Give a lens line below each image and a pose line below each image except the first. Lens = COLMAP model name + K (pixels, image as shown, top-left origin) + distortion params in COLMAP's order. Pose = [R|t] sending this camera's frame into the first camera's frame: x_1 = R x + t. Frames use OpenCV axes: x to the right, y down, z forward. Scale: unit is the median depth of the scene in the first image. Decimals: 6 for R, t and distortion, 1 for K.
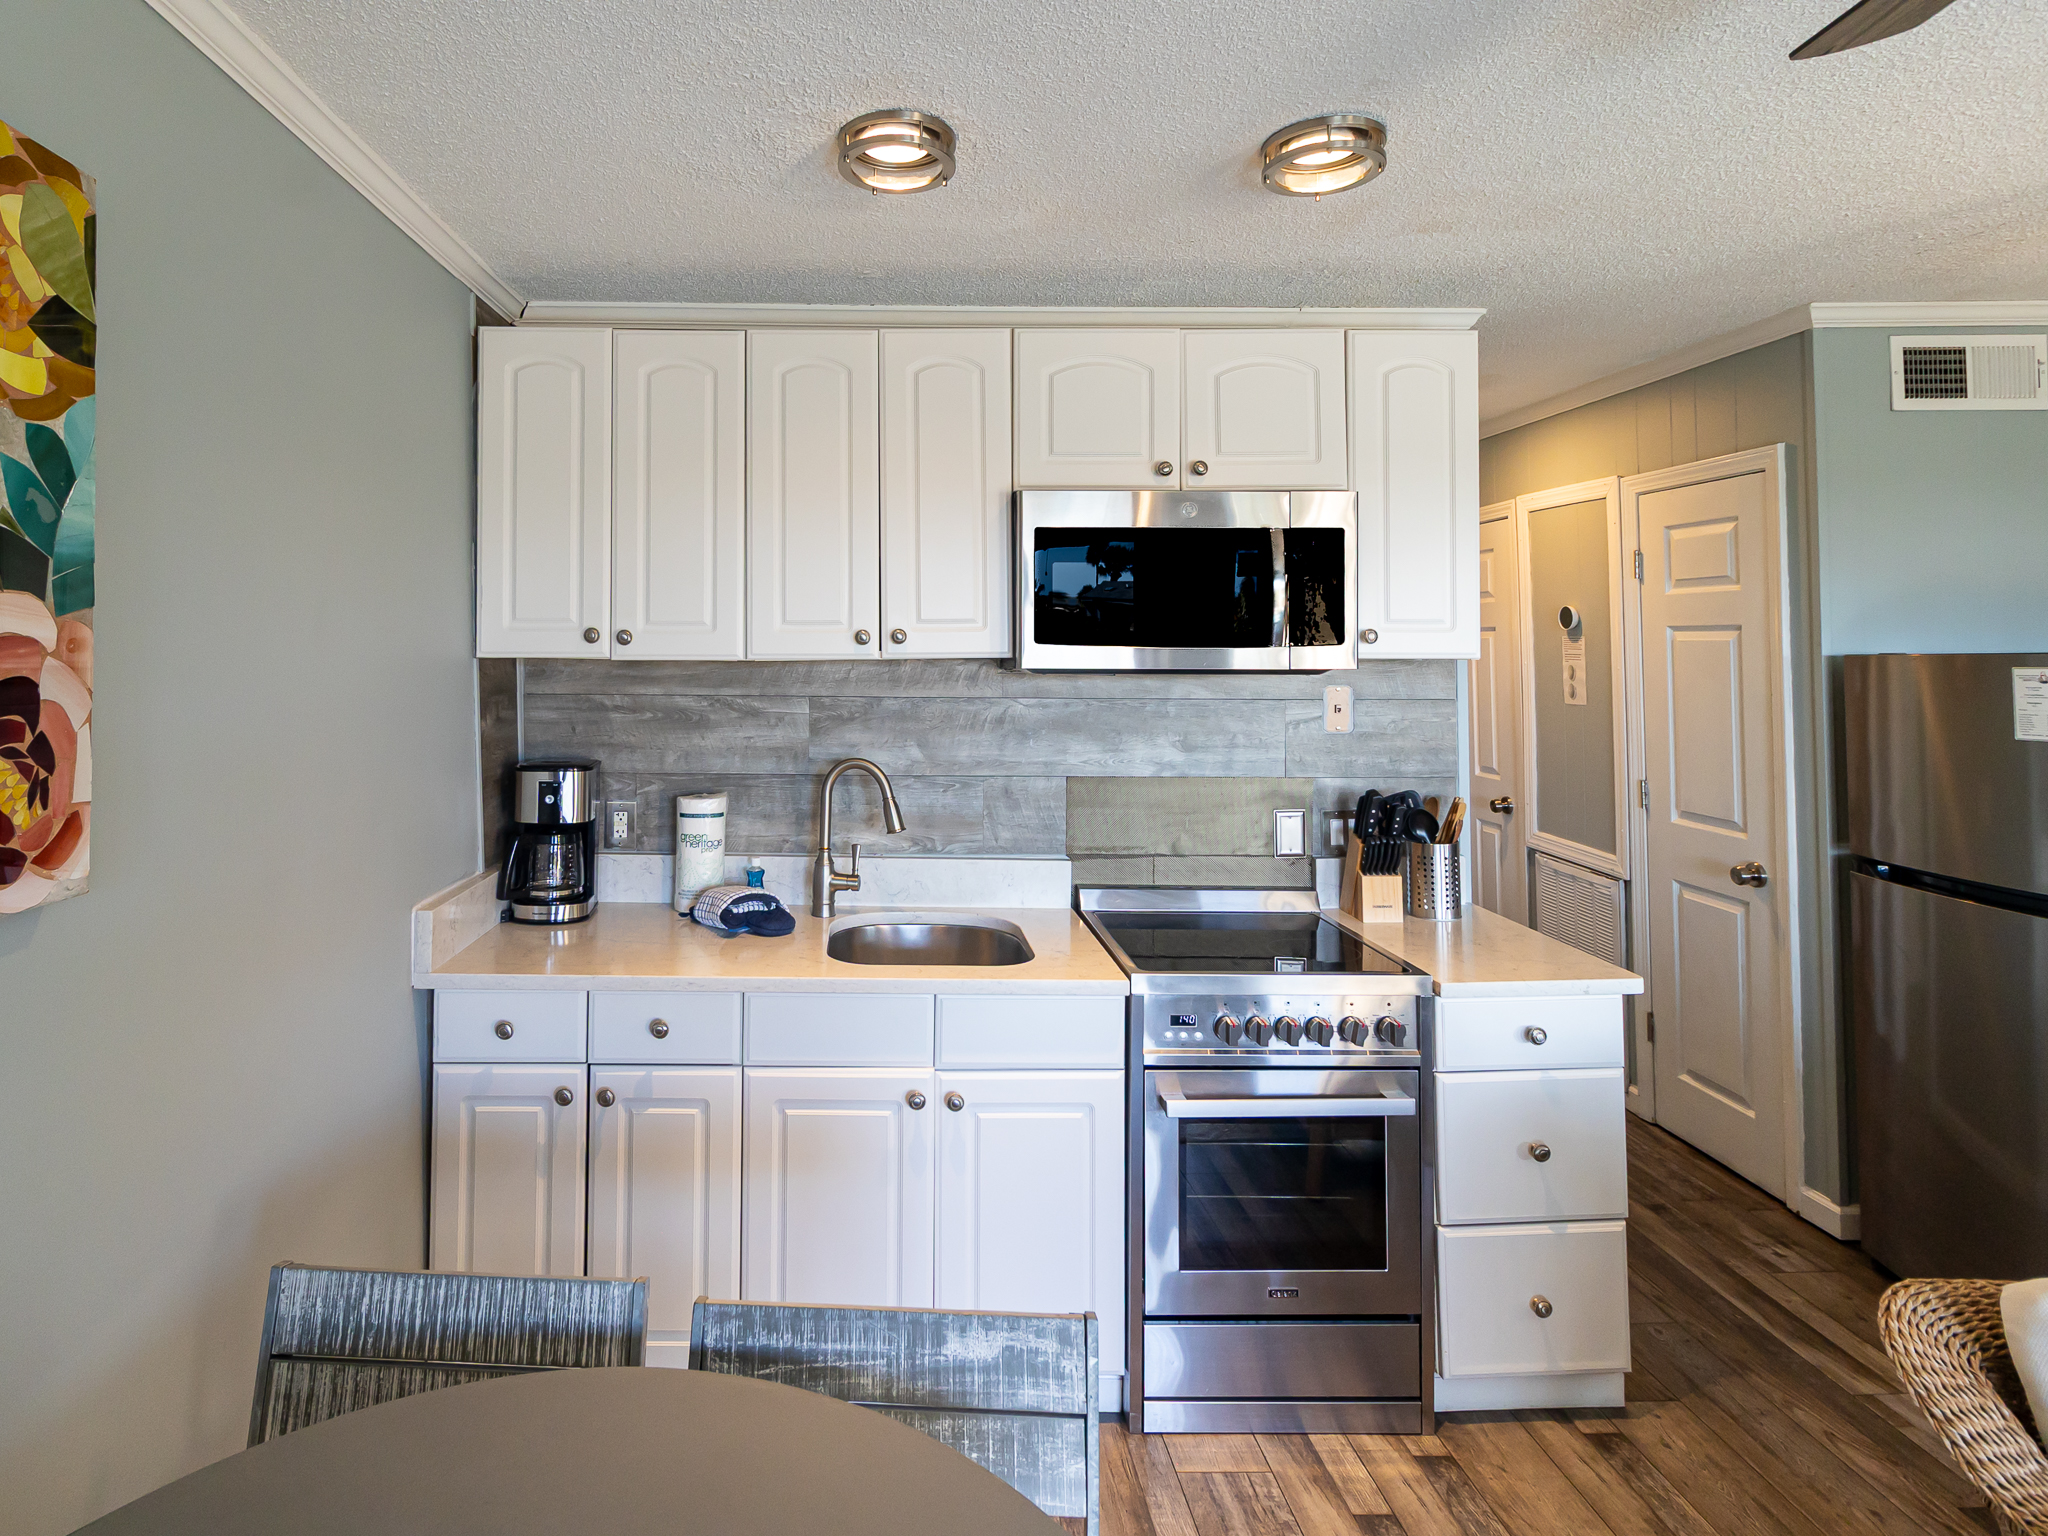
lens RADIAL K [[1092.1, 0, 873.2], [0, 1092.1, 622.9], [0, 0, 1]] dist [-0.001109, -0.000409]
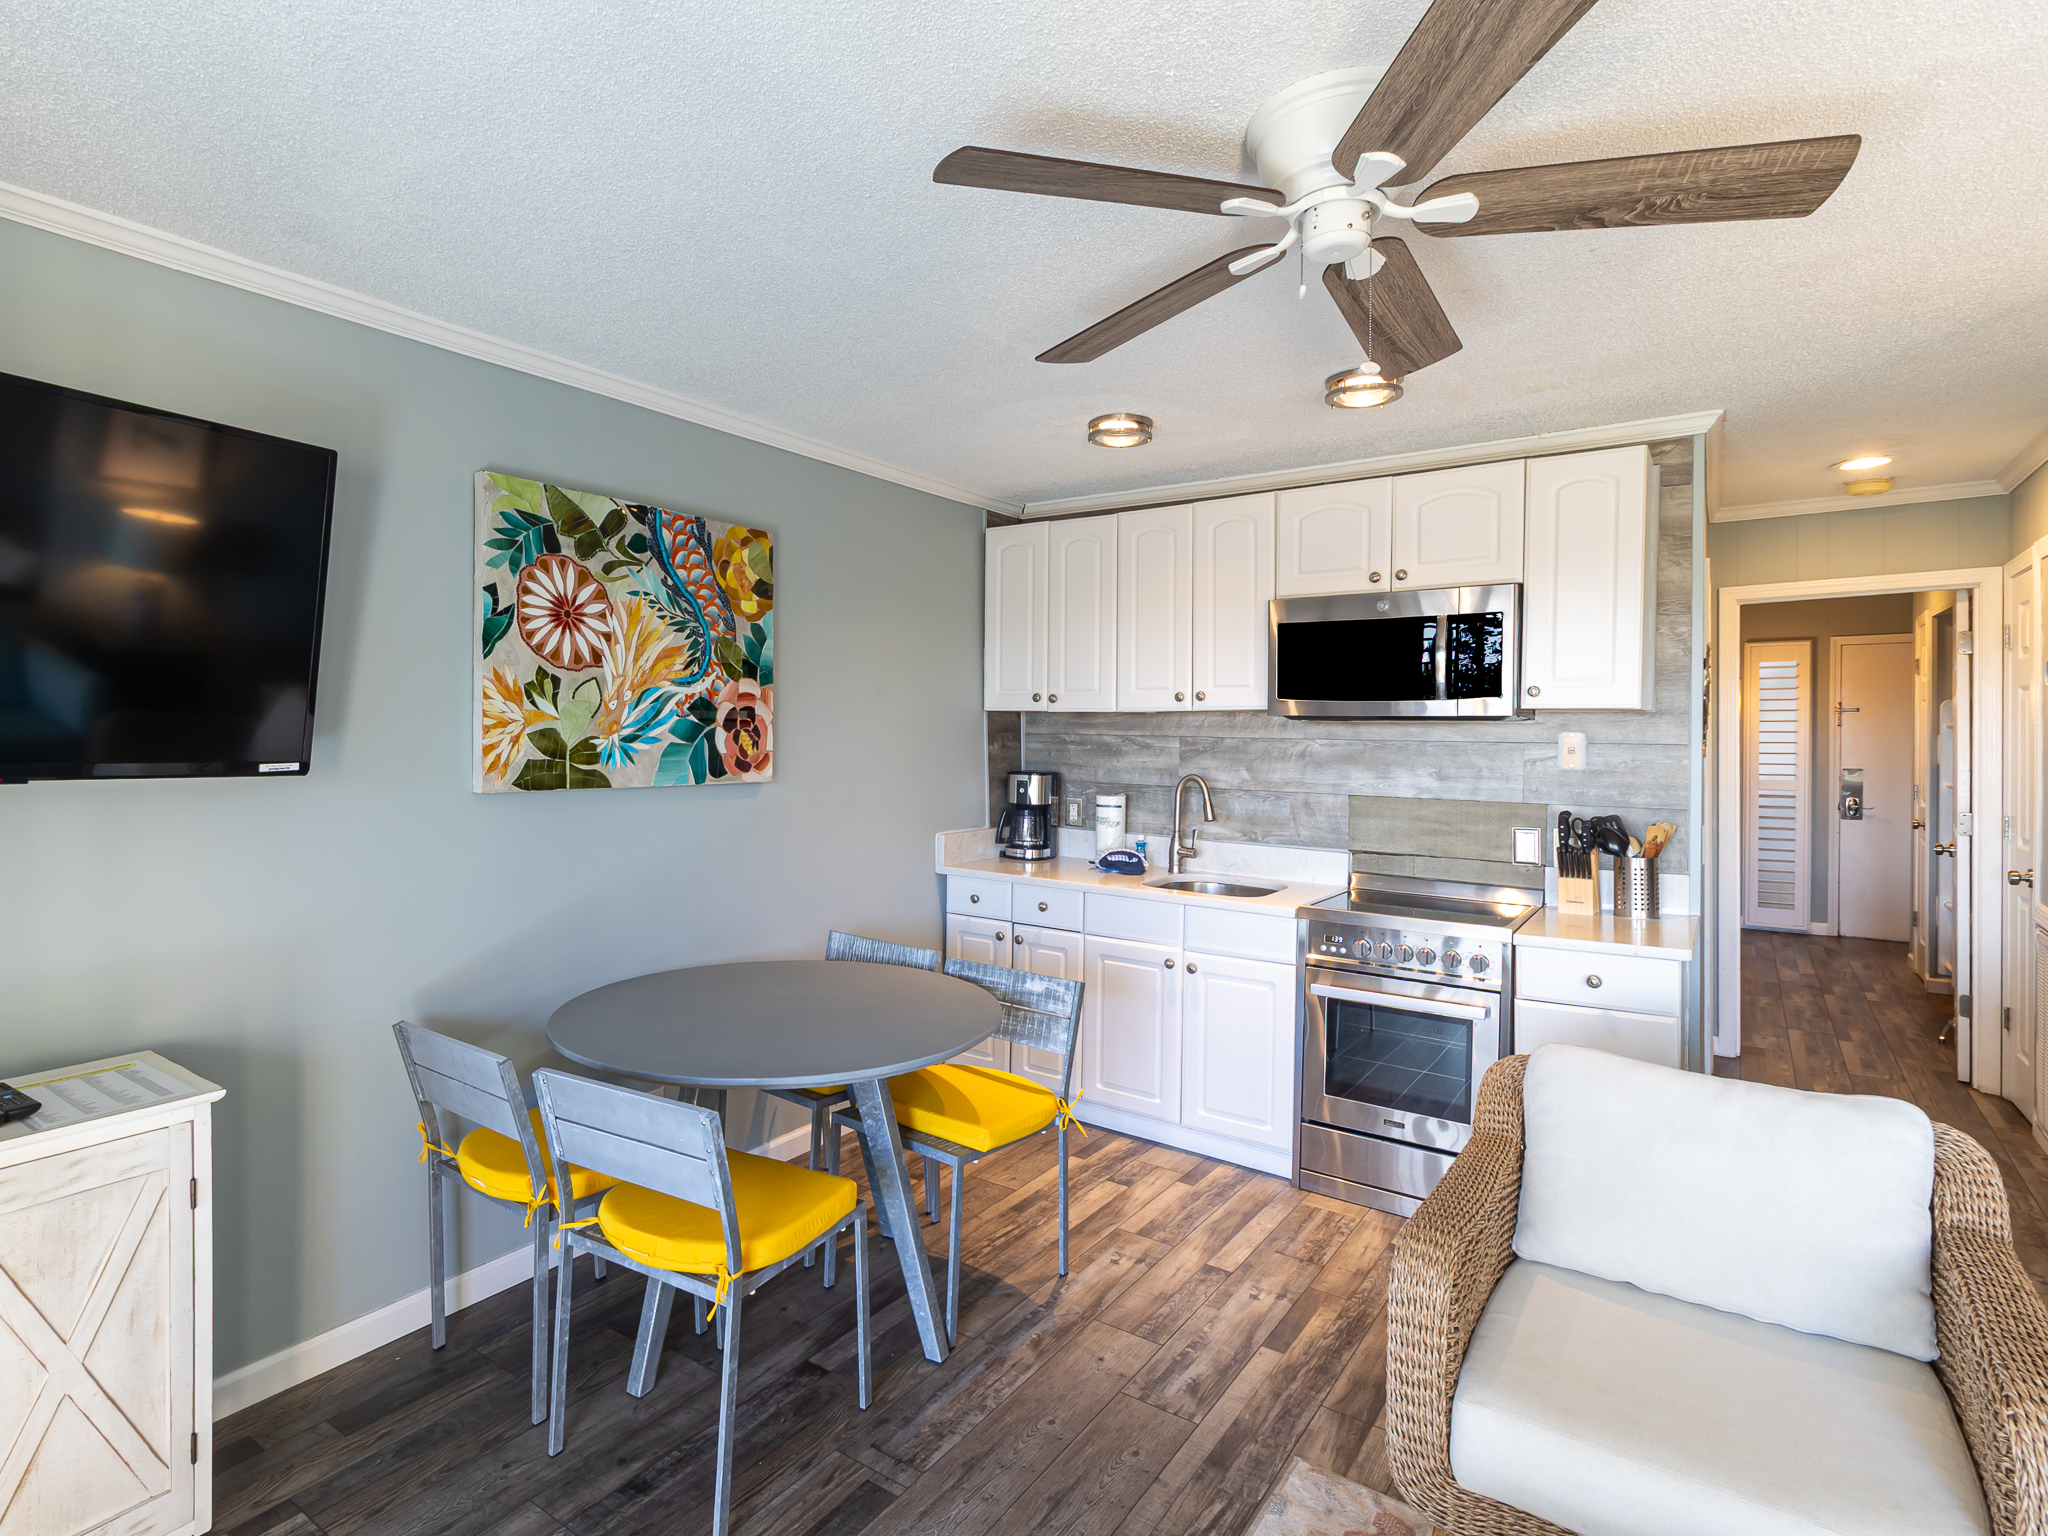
lens RADIAL K [[1057.4, 0, 885.4], [0, 1057.4, 750.0], [0, 0, 1]] dist [0.000612, 0.000385]
pose [[0.772464, 0.020300, -0.634734, 0.603399], [0.007229, 0.999143, 0.040752, 0.023042], [0.635017, -0.036068, 0.771655, -0.454829]]
